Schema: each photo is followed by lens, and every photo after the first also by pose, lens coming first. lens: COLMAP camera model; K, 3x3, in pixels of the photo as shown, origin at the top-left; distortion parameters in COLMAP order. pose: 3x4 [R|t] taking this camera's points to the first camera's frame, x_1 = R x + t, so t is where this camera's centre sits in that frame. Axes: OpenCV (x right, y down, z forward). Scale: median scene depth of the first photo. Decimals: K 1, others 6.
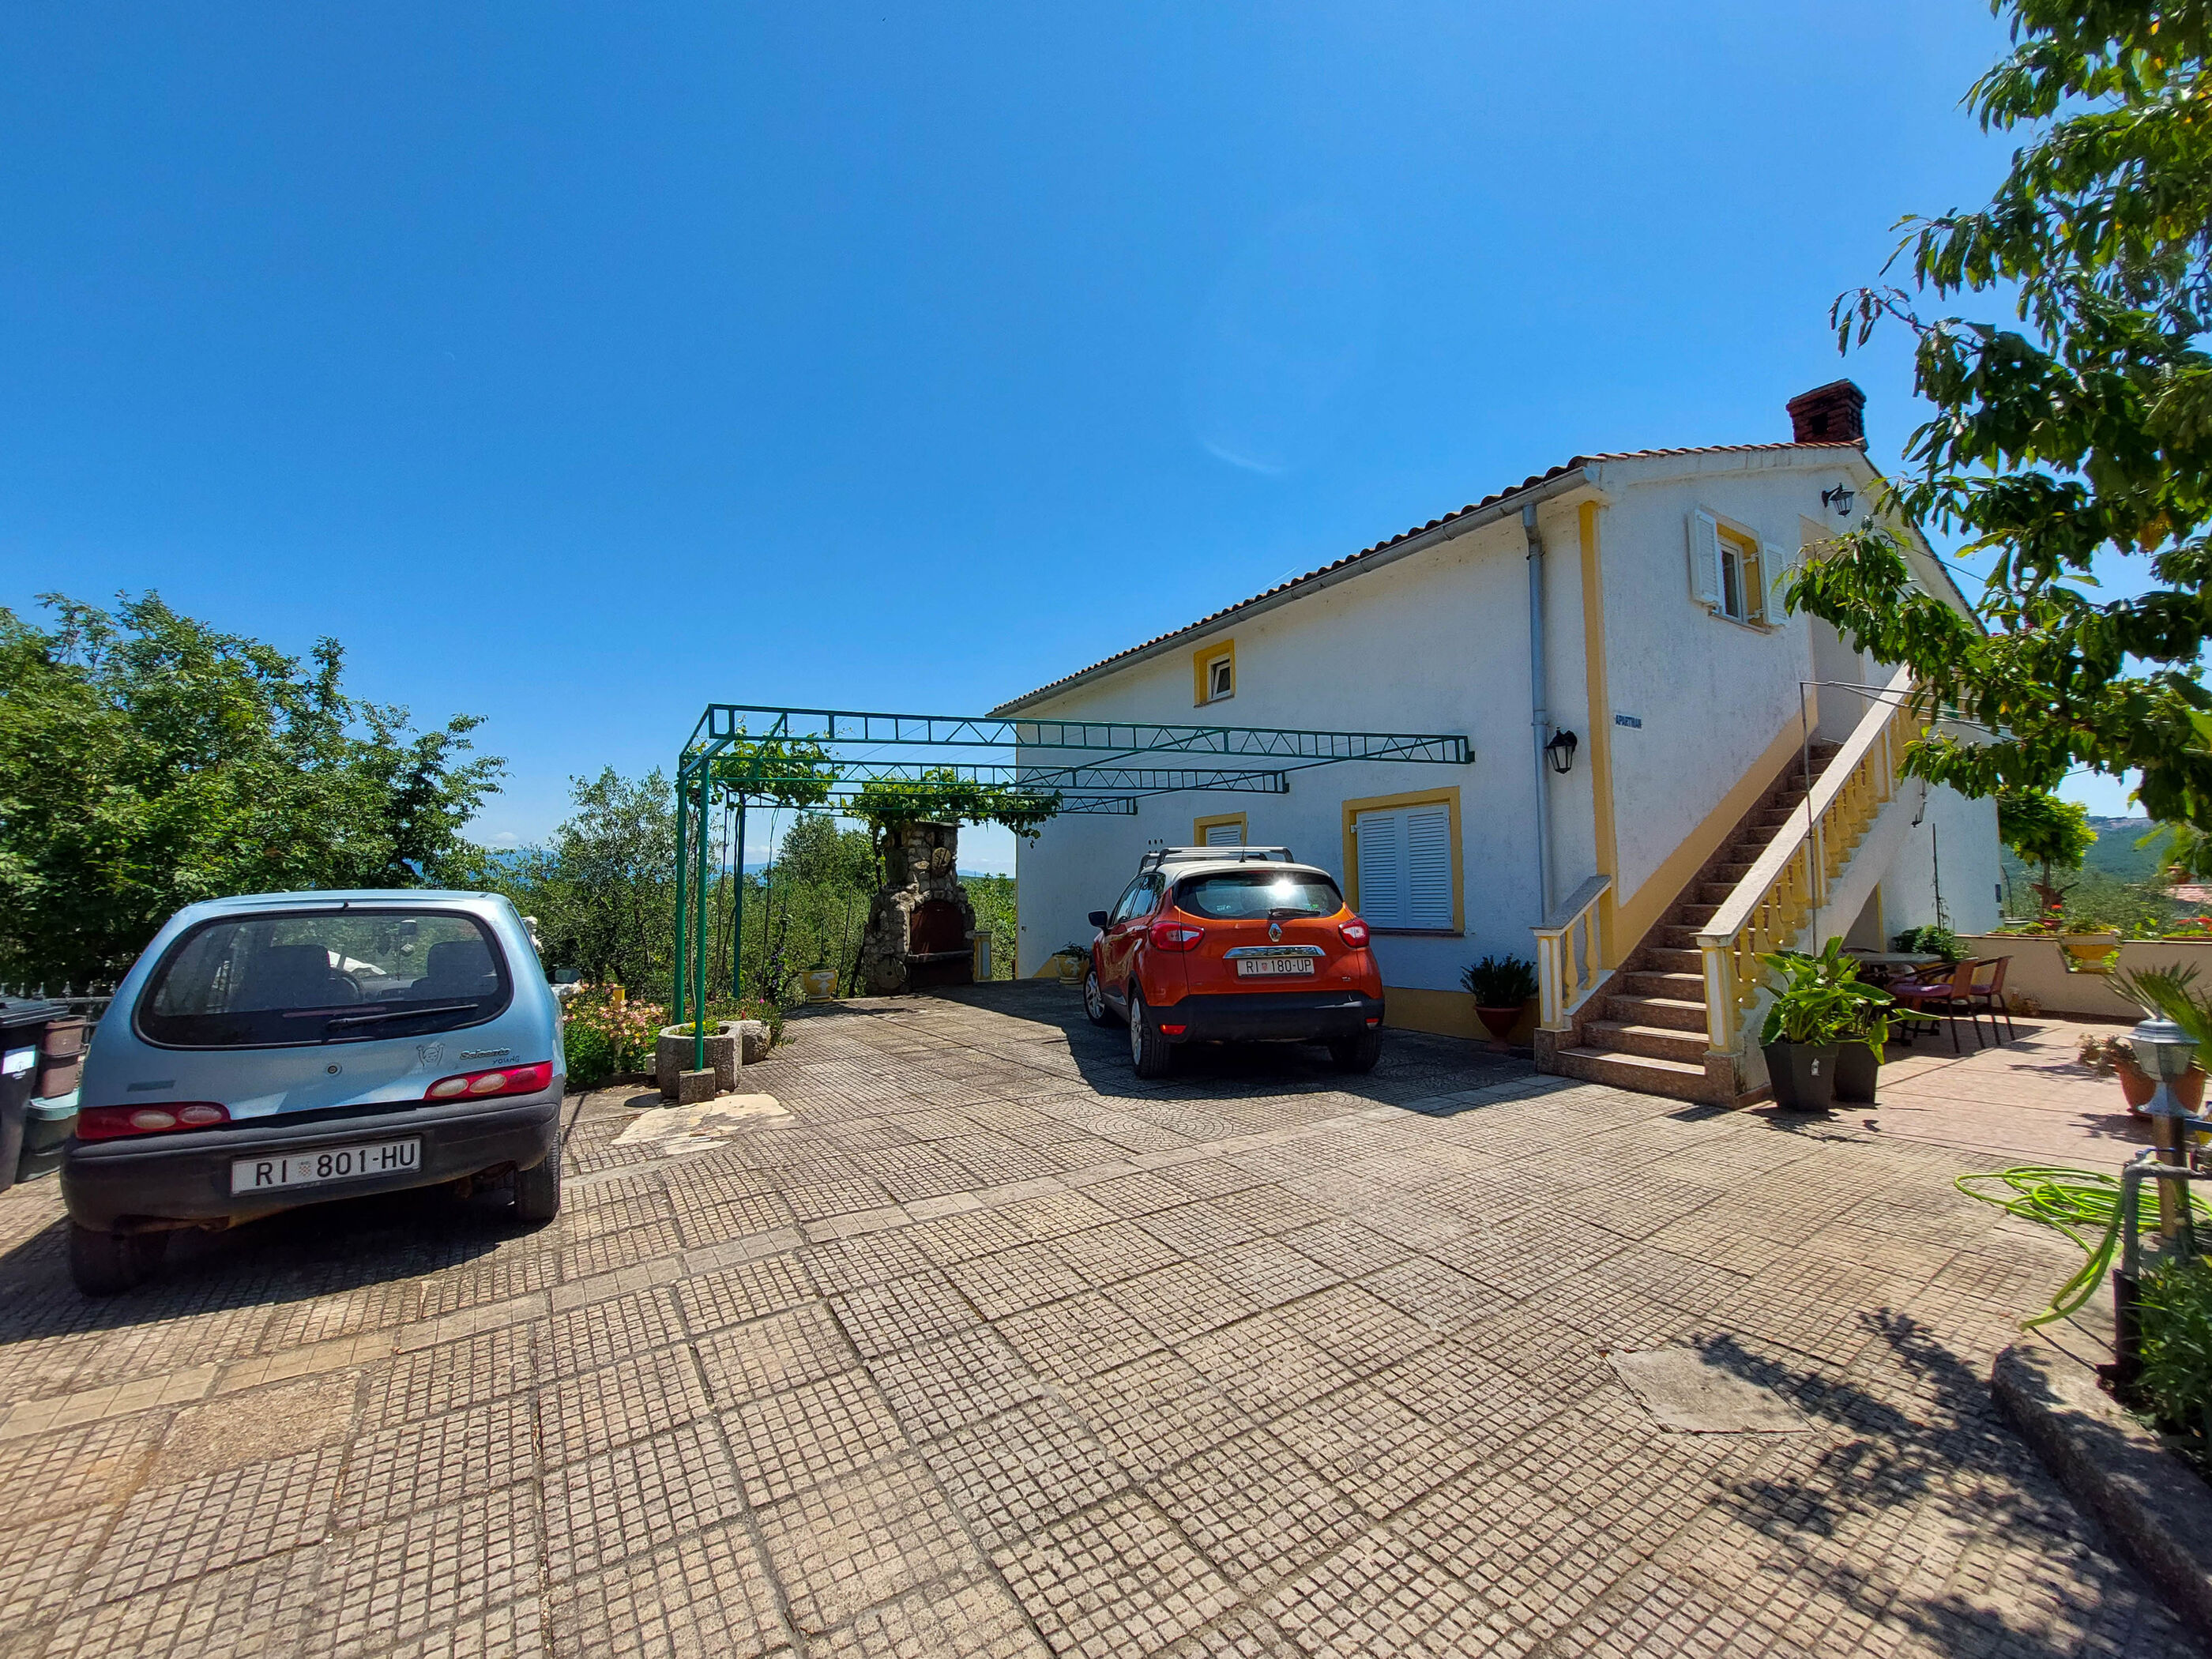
lens RADIAL K [[909.7, 0, 1104.9], [0, 909.7, 832.1], [0, 0, 1]] dist [-0.016041, -0.000803]
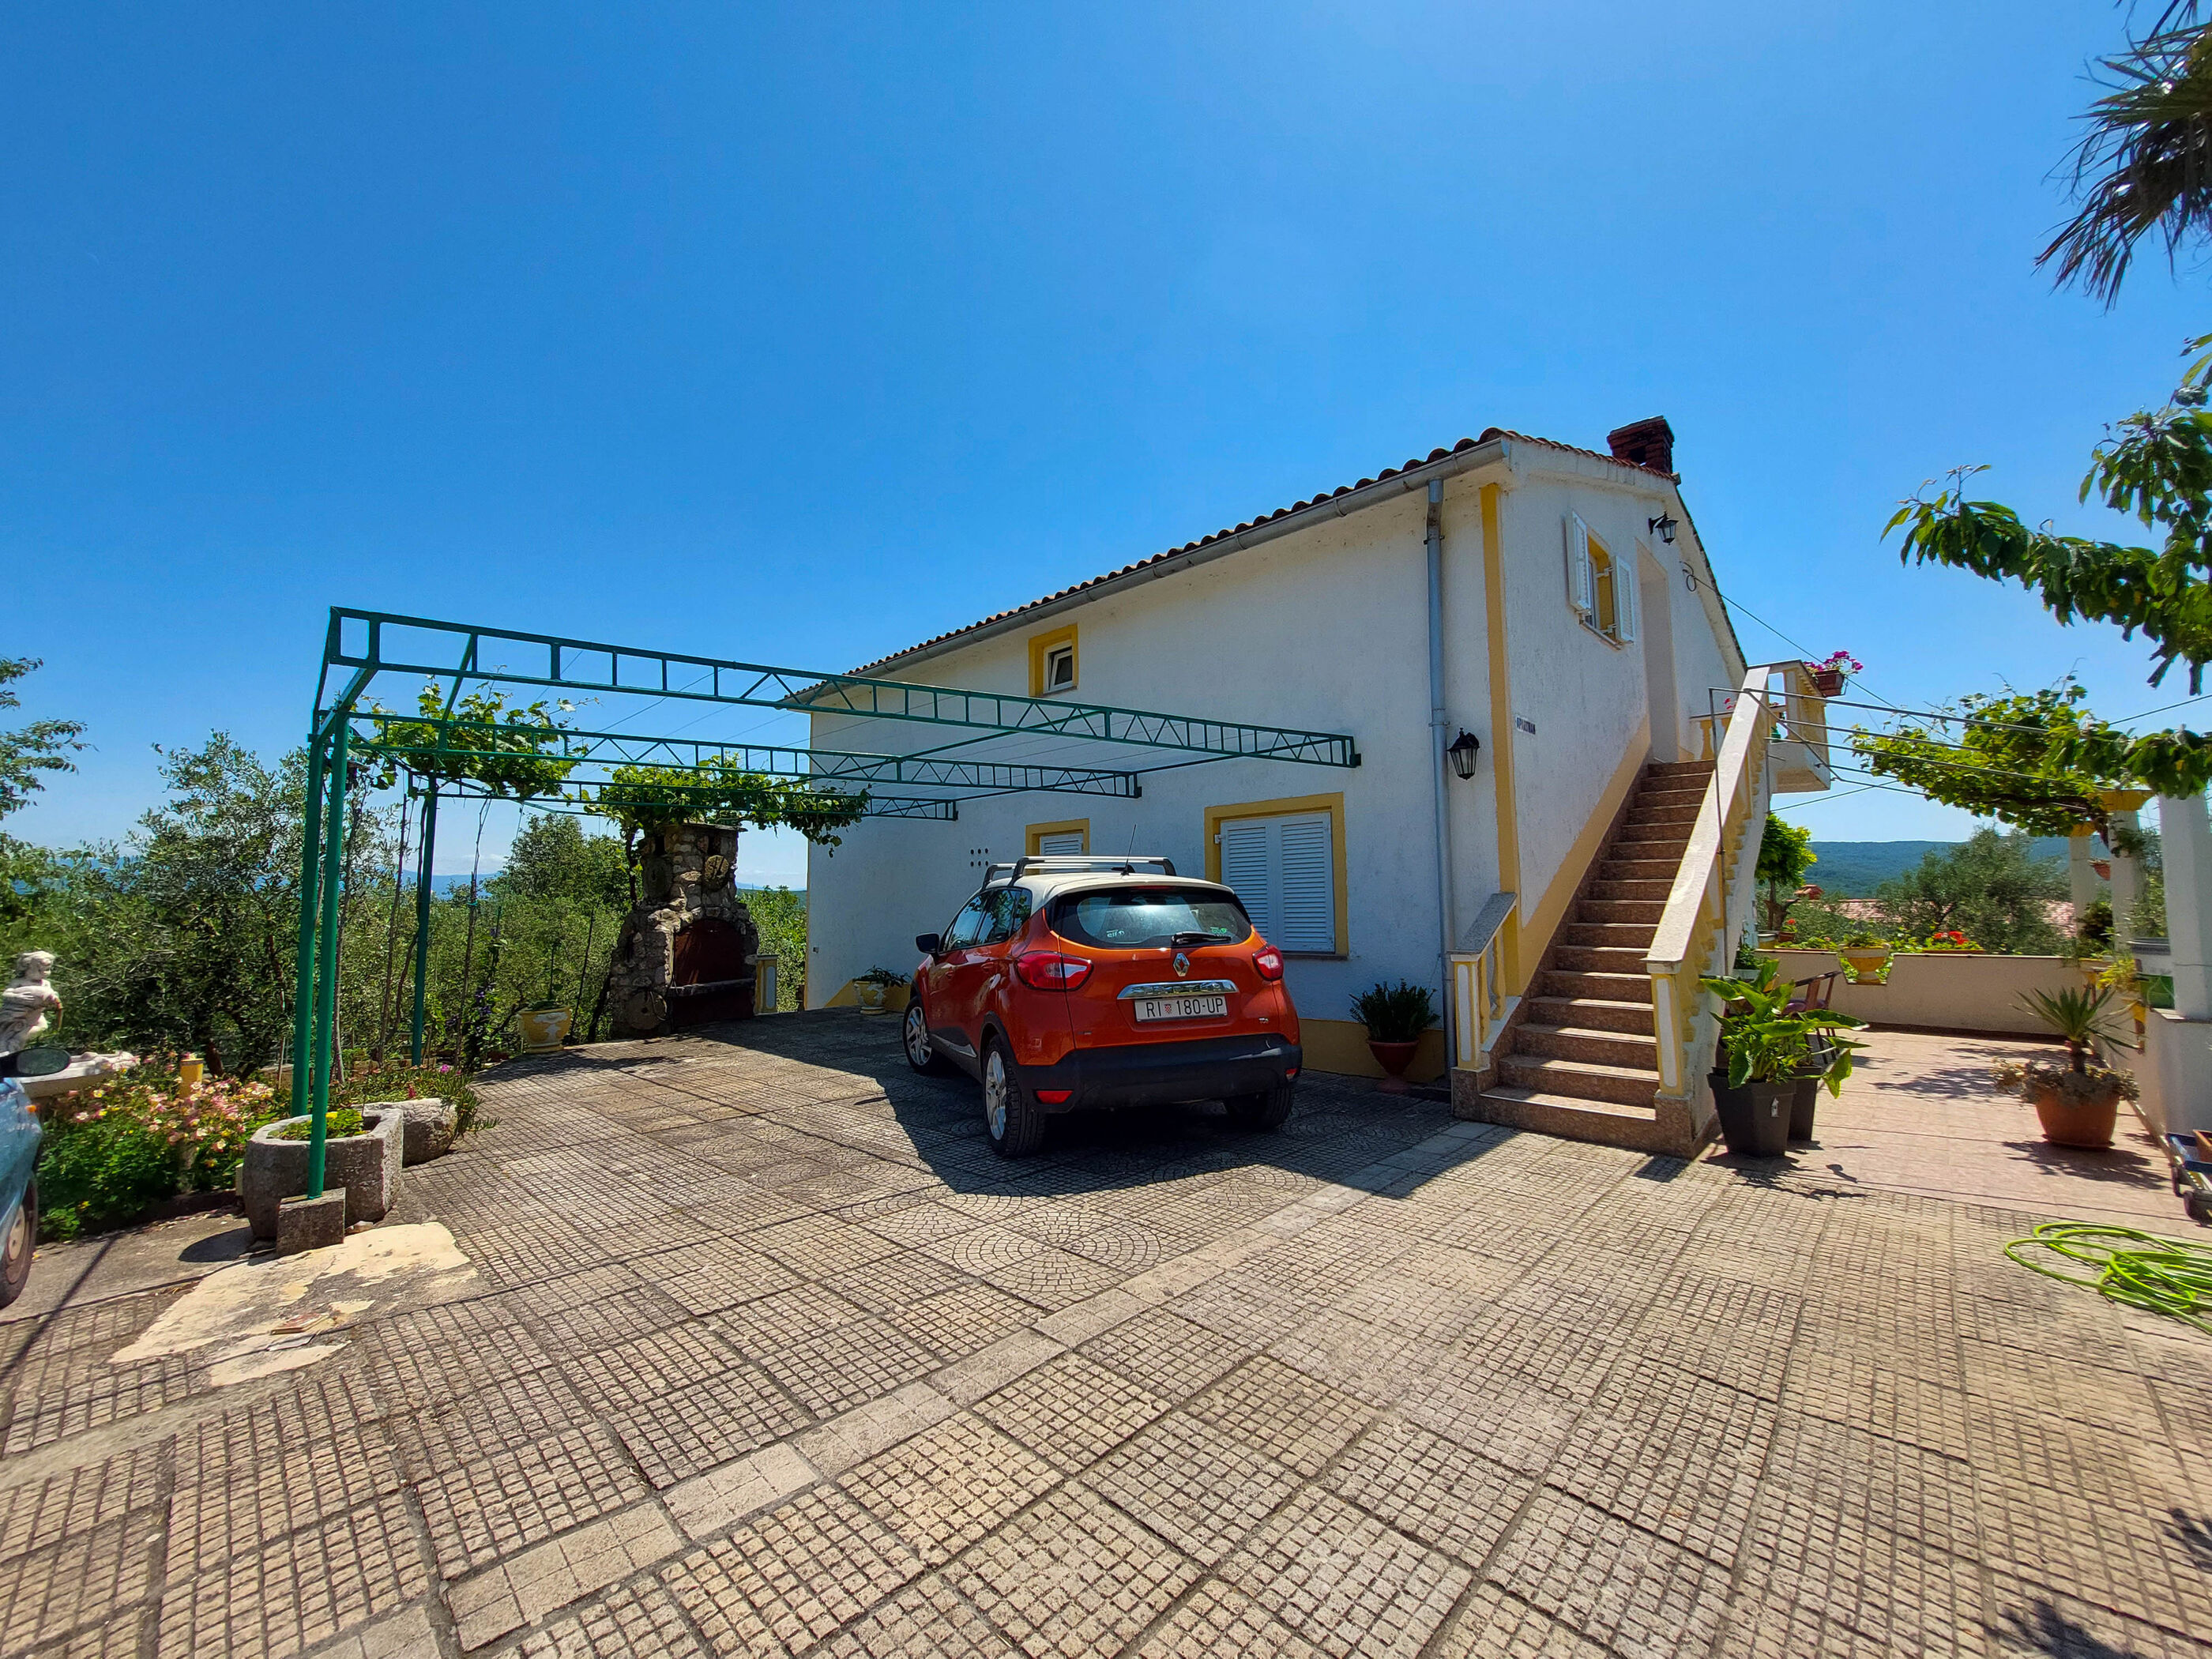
lens RADIAL K [[902.8, 0, 1116.5], [0, 902.8, 831.8], [0, 0, 1]] dist [-0.016519, -0.001092]
pose [[0.969506, 0.018270, 0.244388, -0.049428], [-0.014553, 0.999749, -0.017004, 0.007765], [-0.244637, 0.012929, 0.969529, 0.209334]]
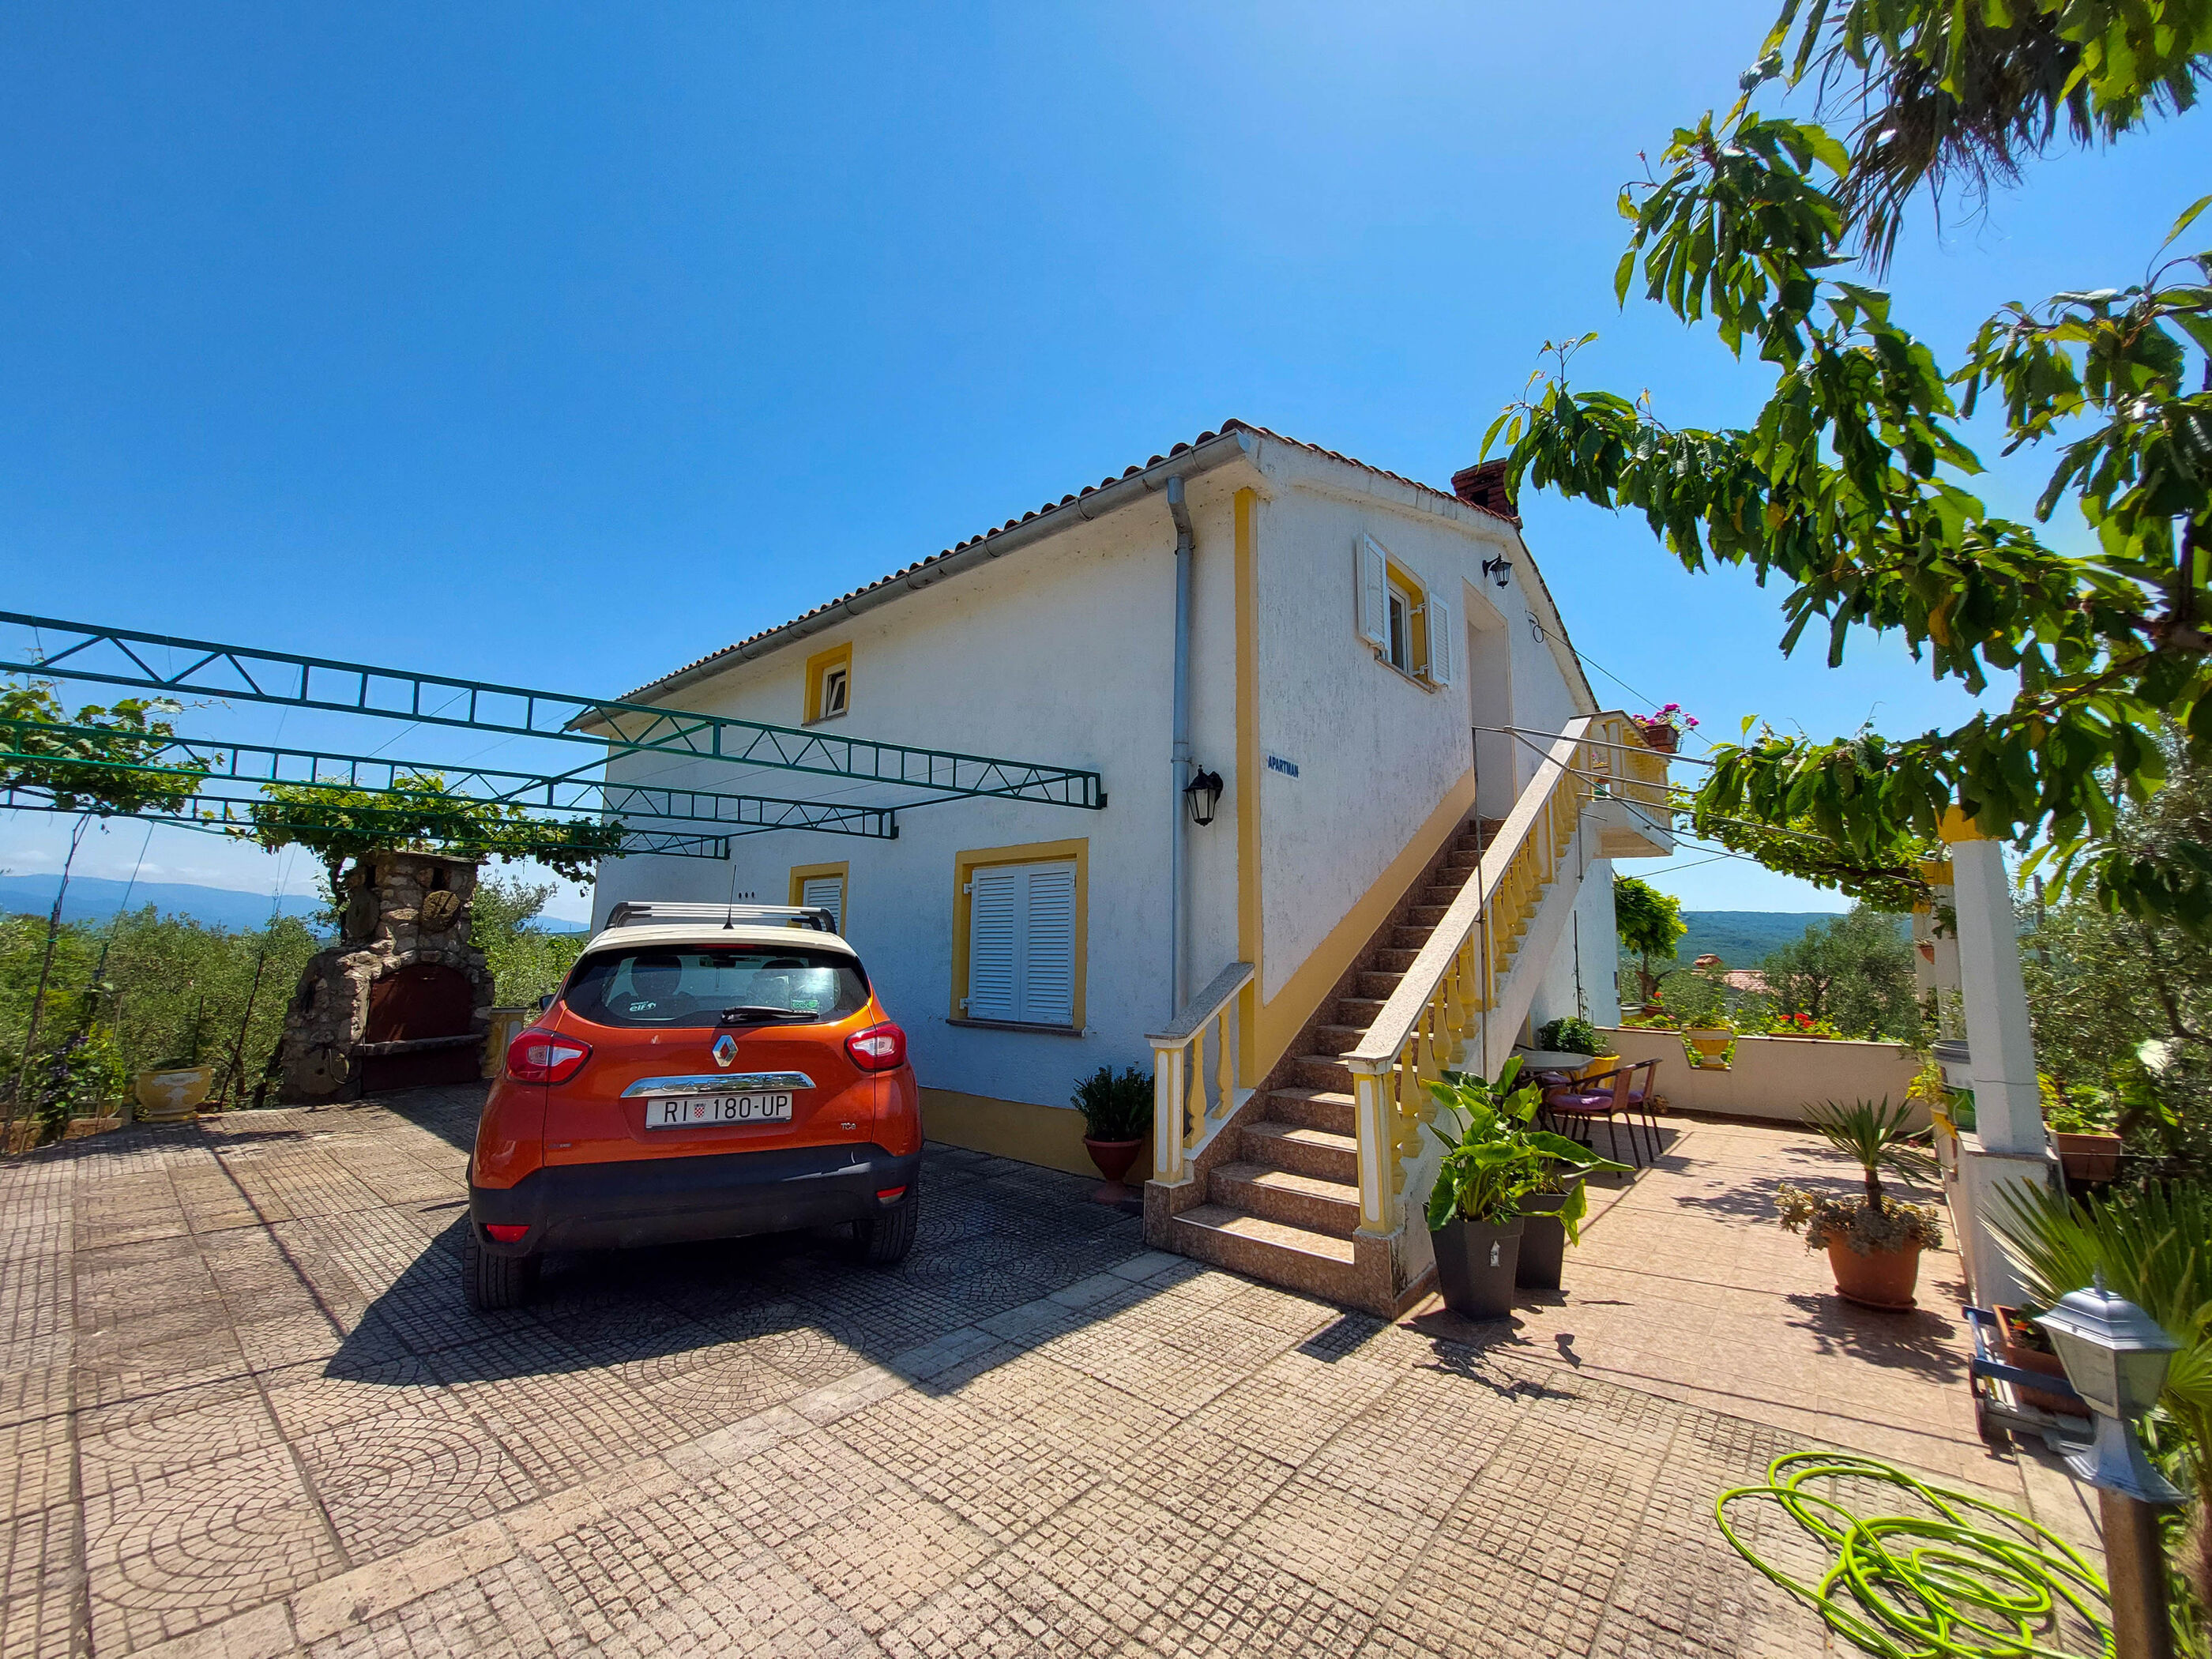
lens RADIAL K [[905.3, 0, 1114.0], [0, 905.3, 823.1], [0, 0, 1]] dist [-0.016585, -0.000206]
pose [[0.951258, 0.067064, 0.301015, 0.198949], [-0.043493, 0.995487, -0.084342, 0.000769], [-0.305312, 0.067139, 0.949882, 0.290582]]
